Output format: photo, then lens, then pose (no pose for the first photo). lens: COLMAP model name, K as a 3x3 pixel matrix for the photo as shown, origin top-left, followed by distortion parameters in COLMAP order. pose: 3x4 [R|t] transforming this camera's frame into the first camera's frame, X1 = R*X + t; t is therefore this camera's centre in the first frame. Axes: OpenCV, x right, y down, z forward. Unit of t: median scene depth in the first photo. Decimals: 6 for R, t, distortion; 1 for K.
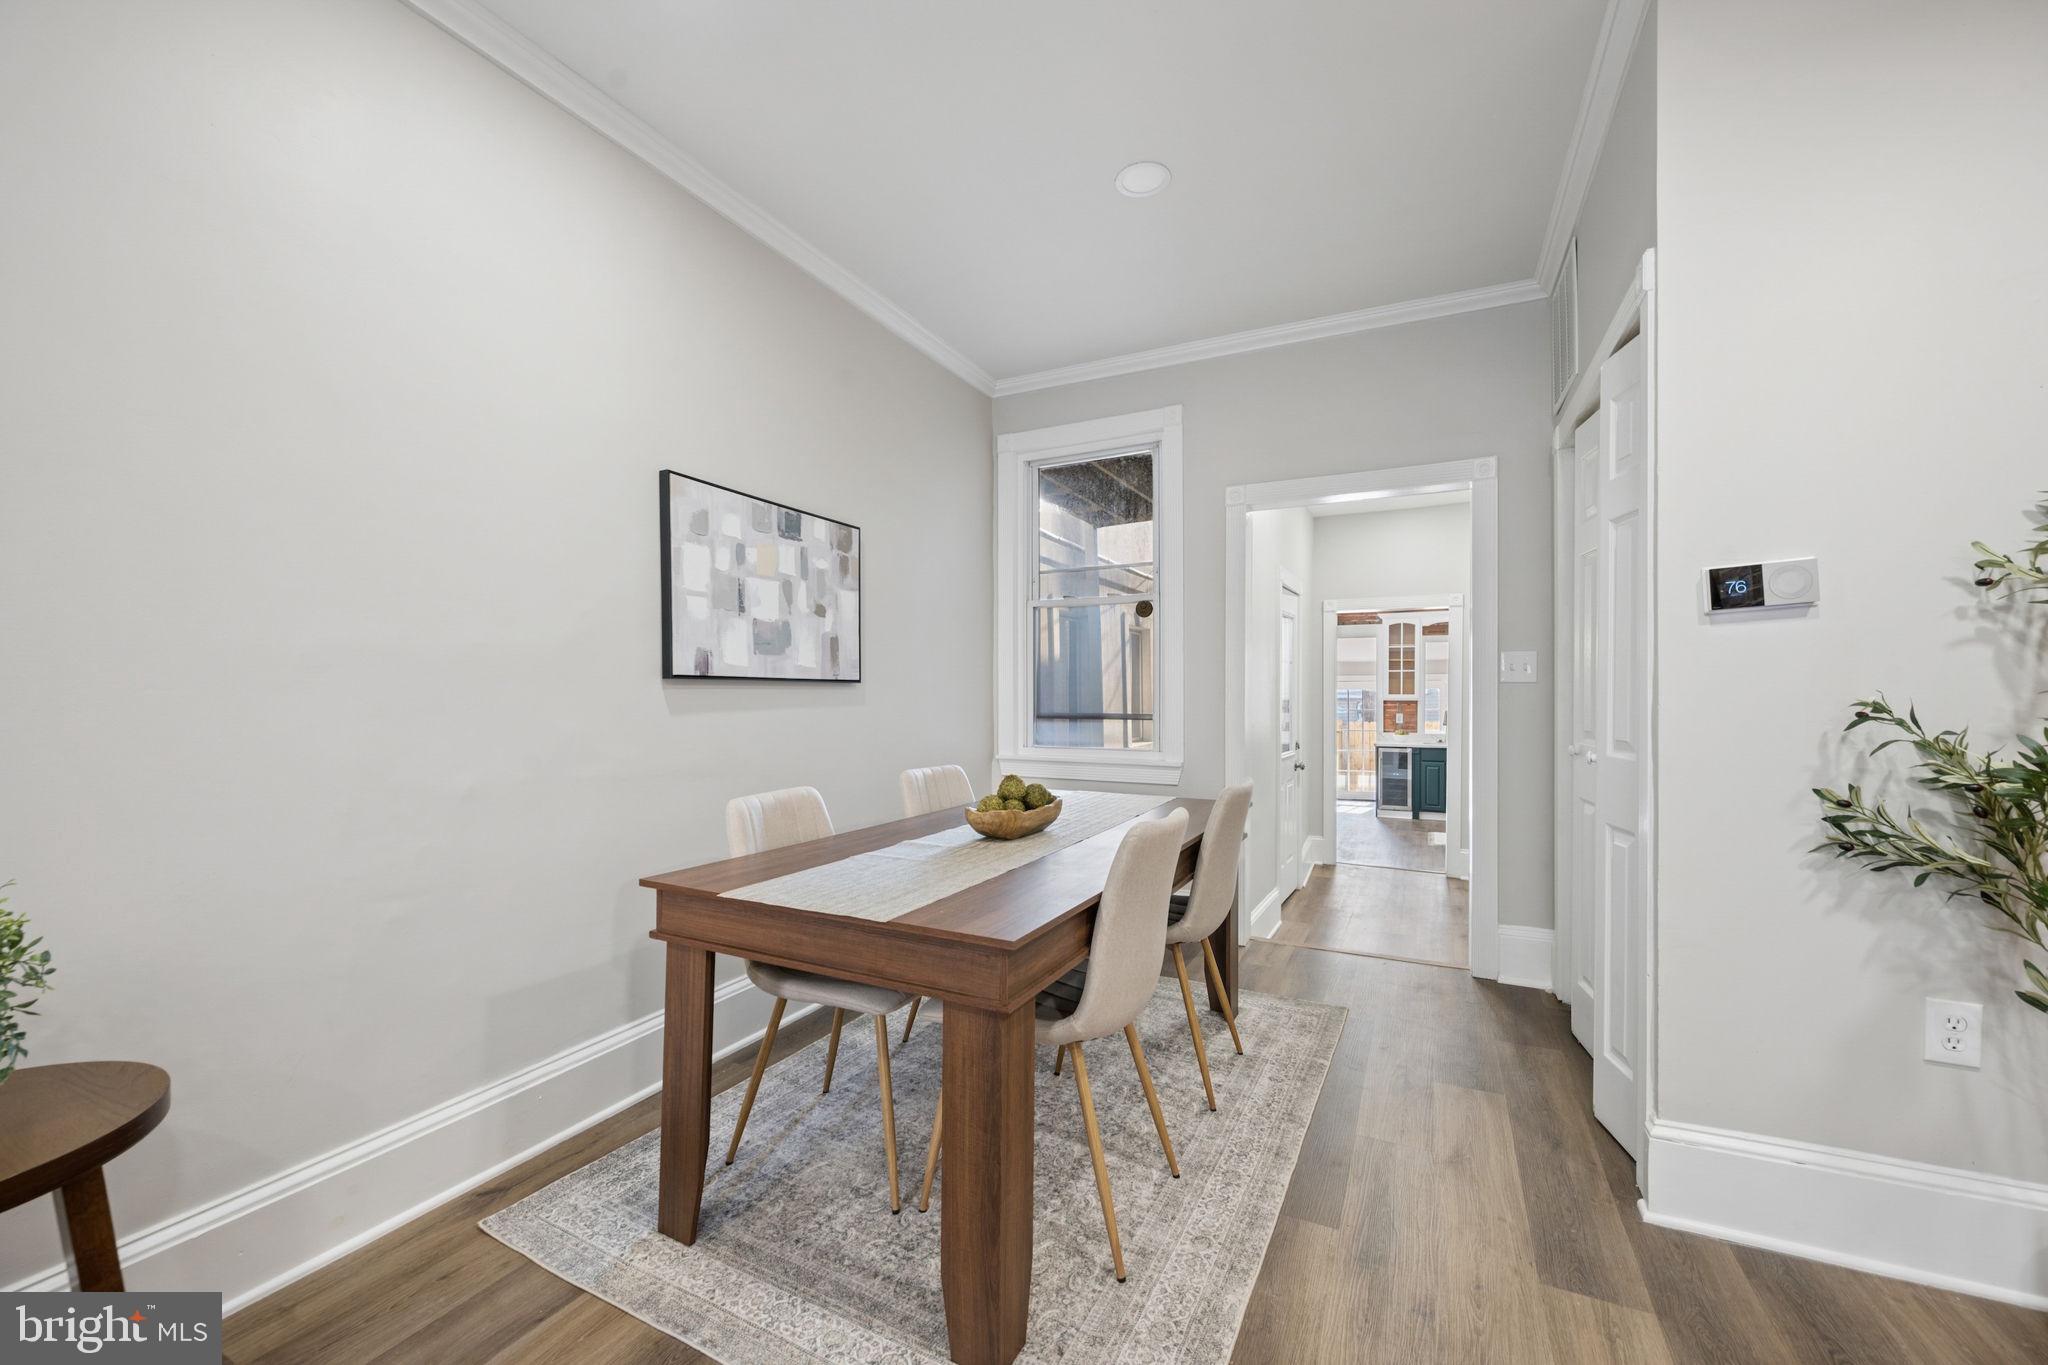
lens RADIAL K [[811.3, 0, 1013.8], [0, 811.3, 702.0], [0, 0, 1]] dist [-0.003244, 0.001360]
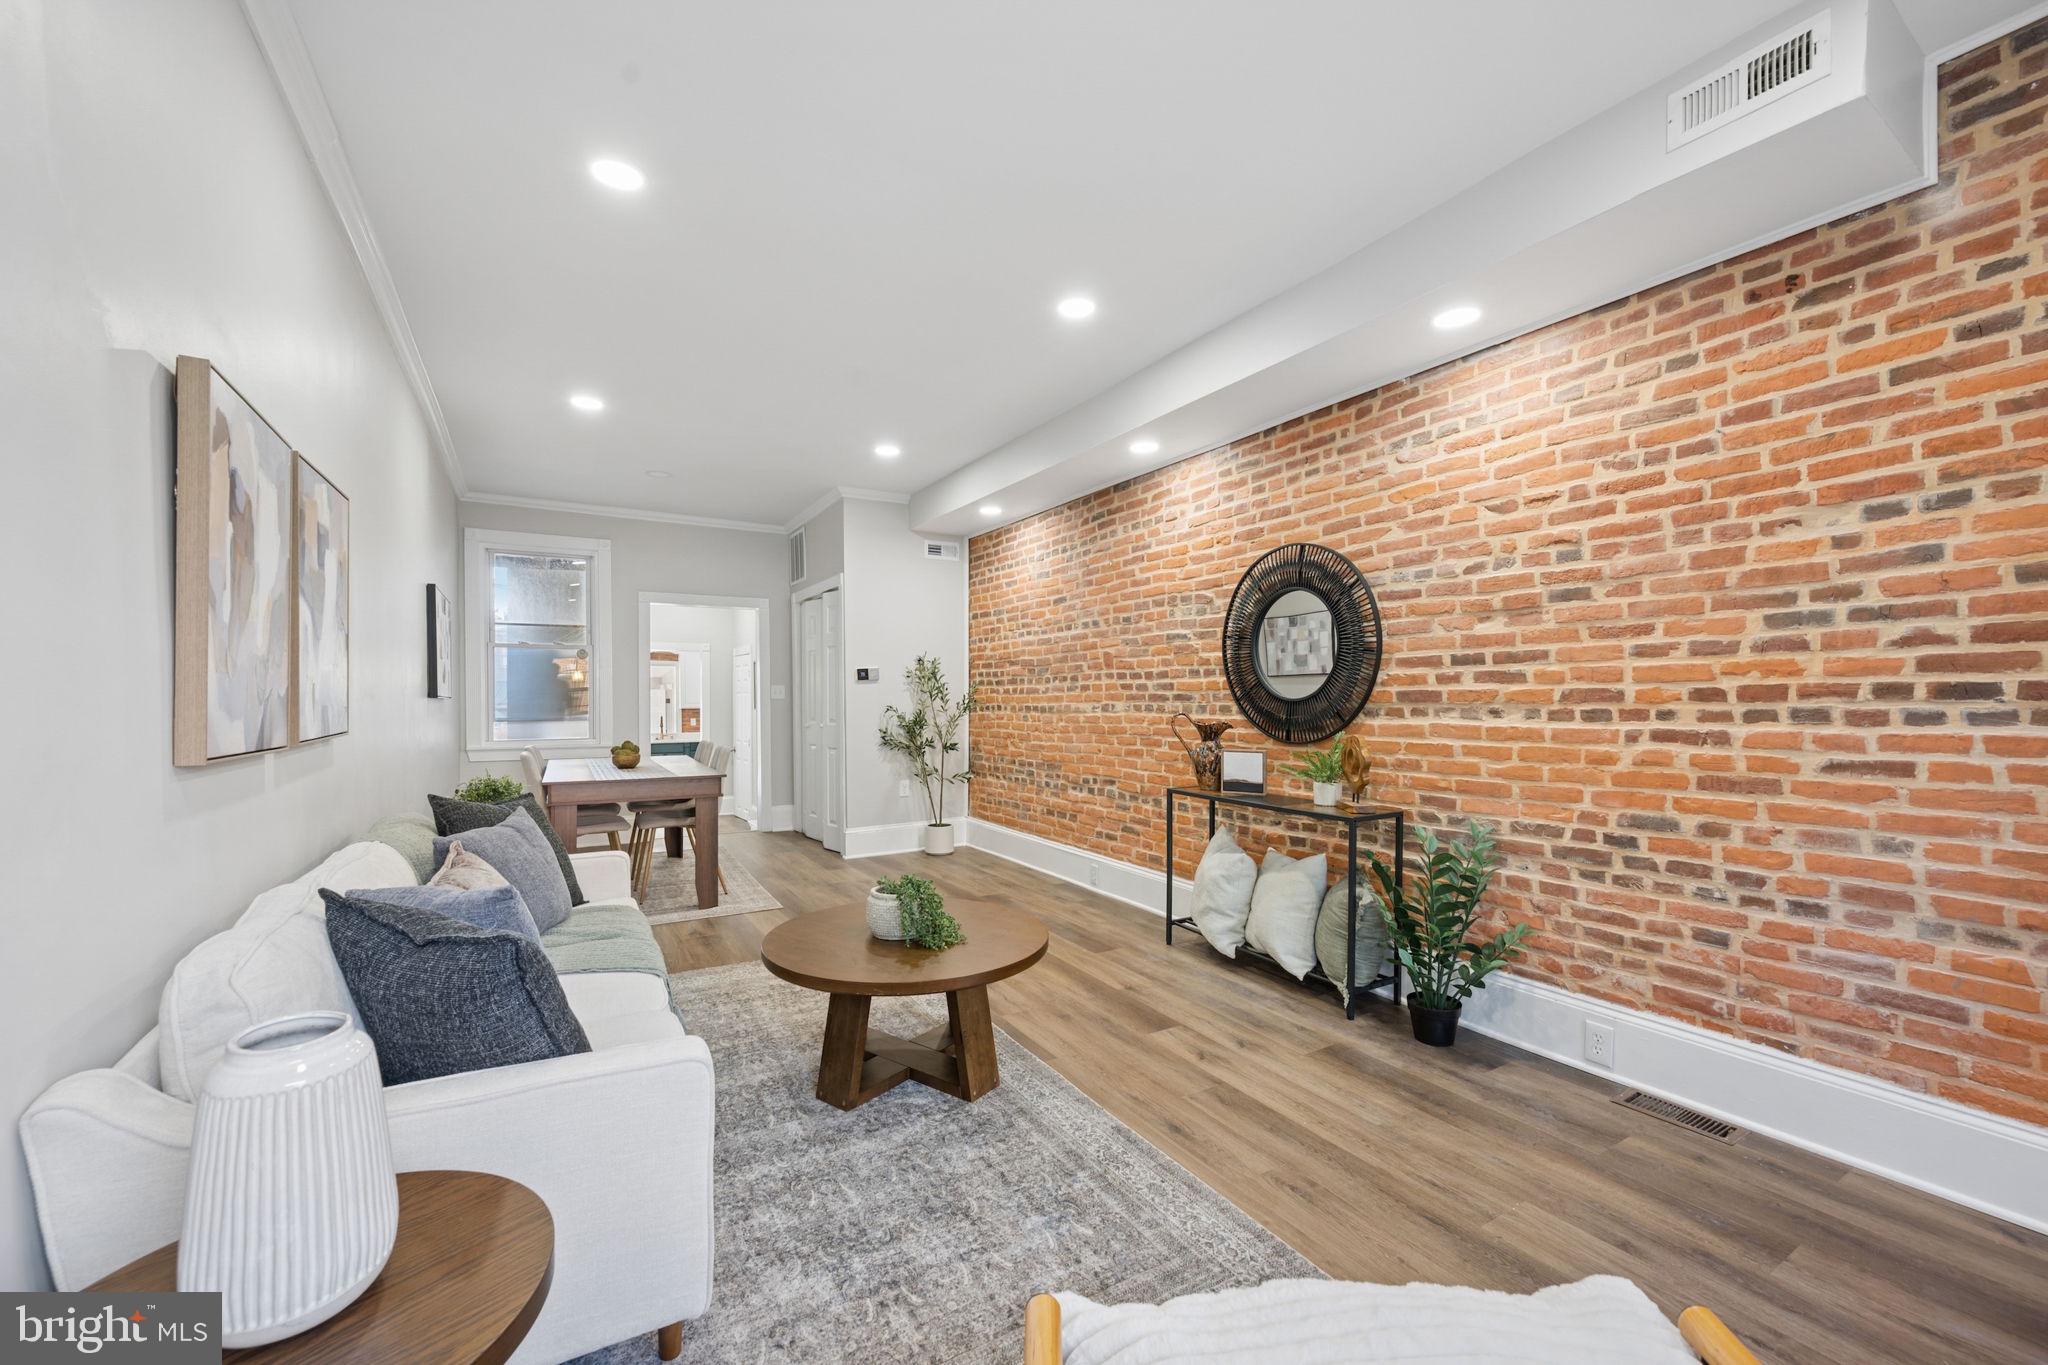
lens RADIAL K [[811.3, 0, 1042.5], [0, 811.3, 704.6], [0, 0, 1]] dist [-0.003244, 0.001360]
pose [[0.523656, -0.005897, 0.851909, -1.262244], [0.013582, 0.999907, -0.001428, 0.007000], [-0.851821, 0.012319, 0.523687, -1.122834]]
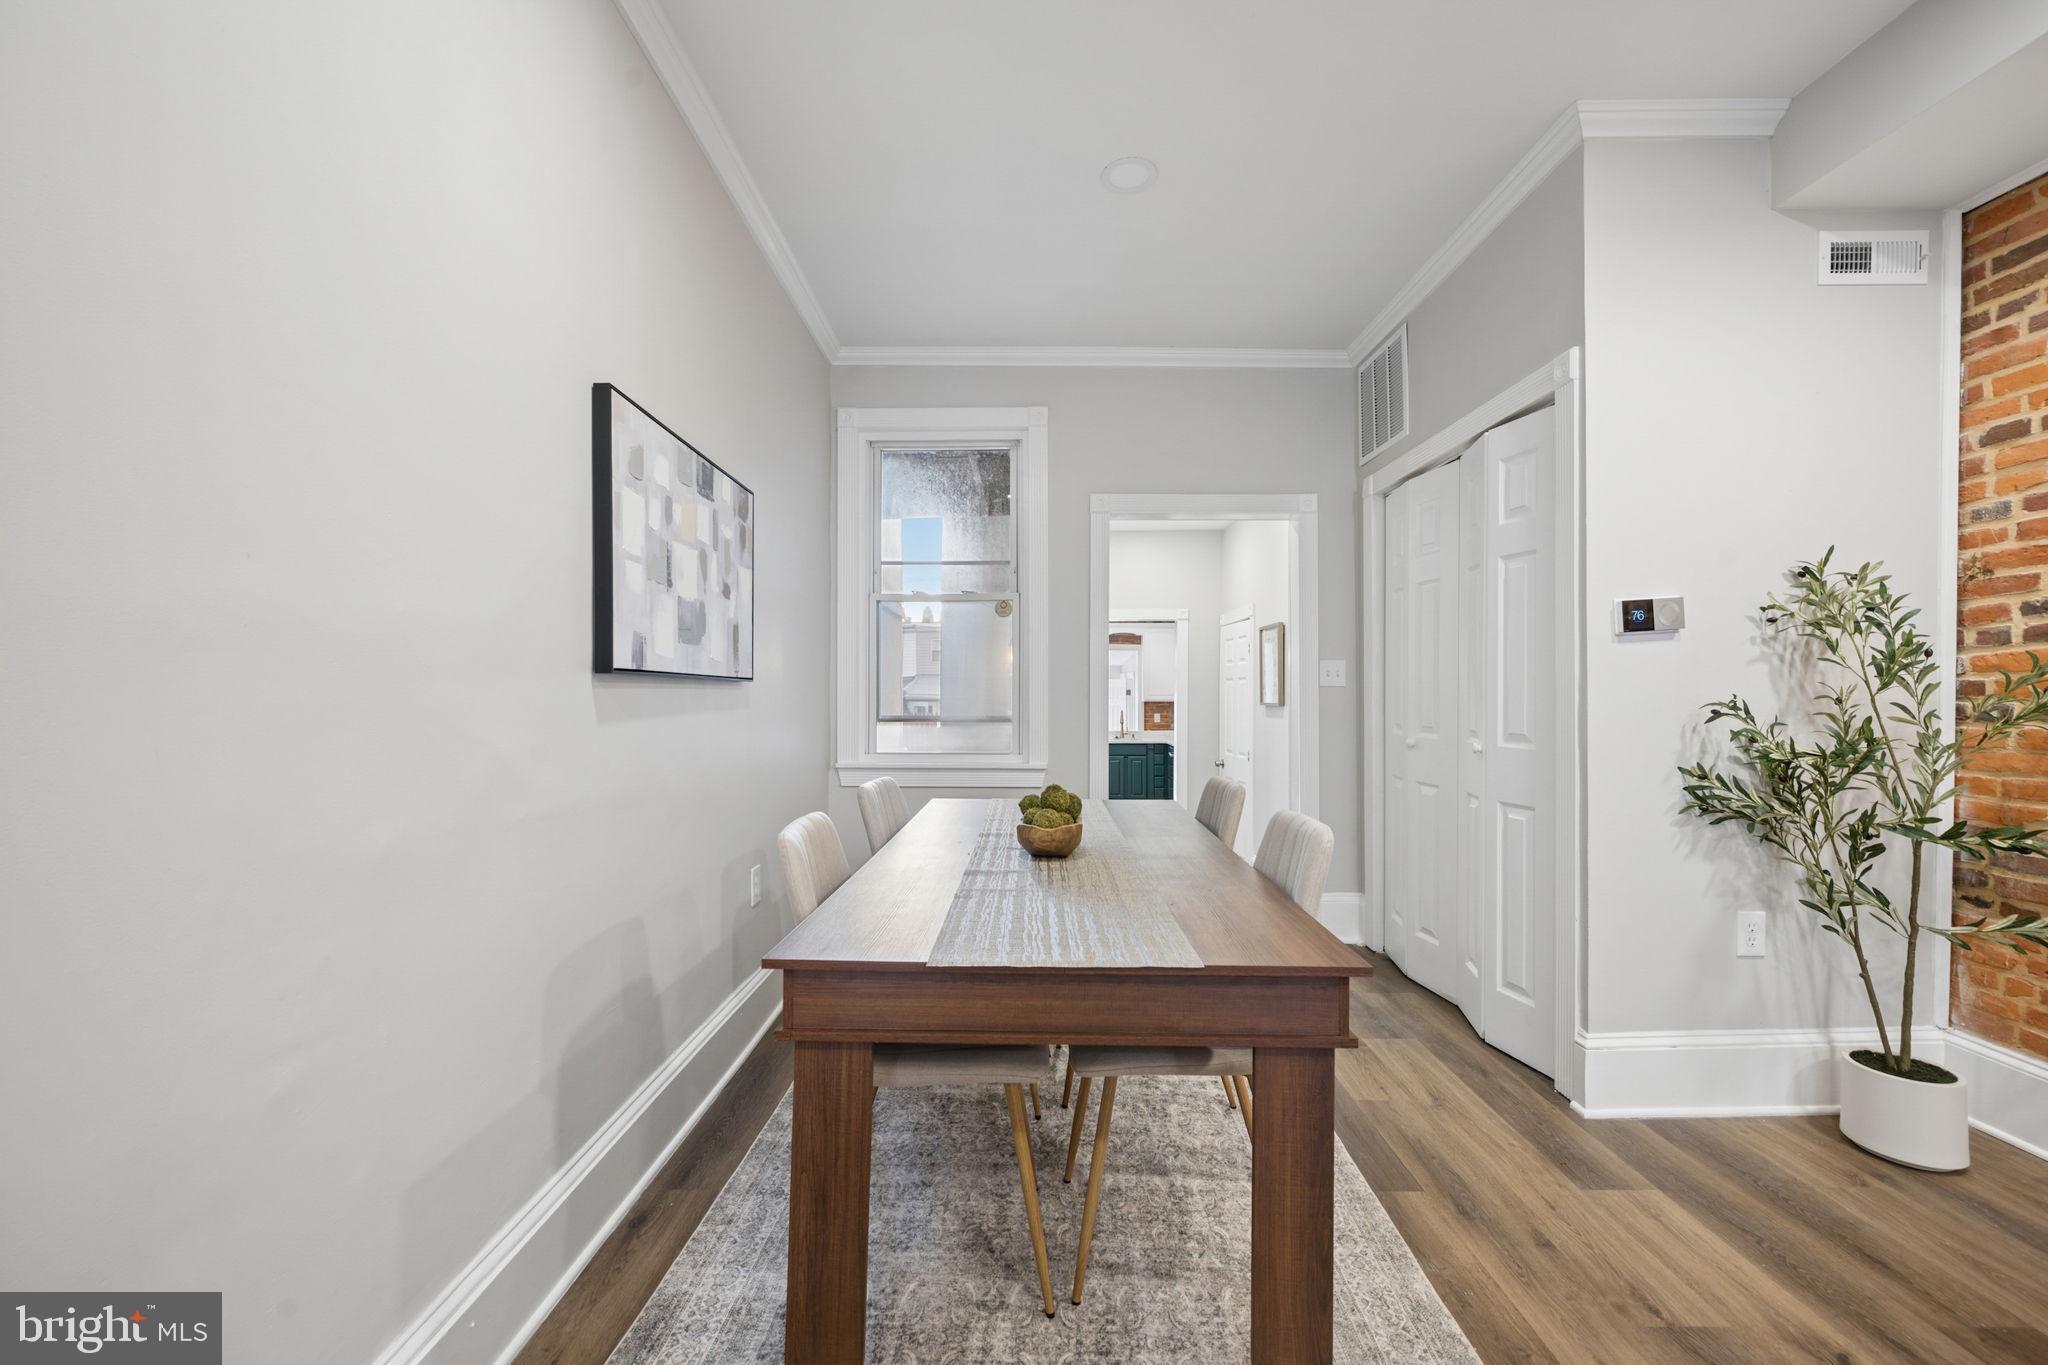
lens RADIAL K [[811.3, 0, 1024.9], [0, 811.3, 690.8], [0, 0, 1]] dist [-0.003244, 0.001360]
pose [[0.893738, 0.004280, 0.448569, -0.417218], [0.002818, 0.999881, -0.015156, -0.001607], [-0.448581, 0.014810, 0.893620, 0.194445]]
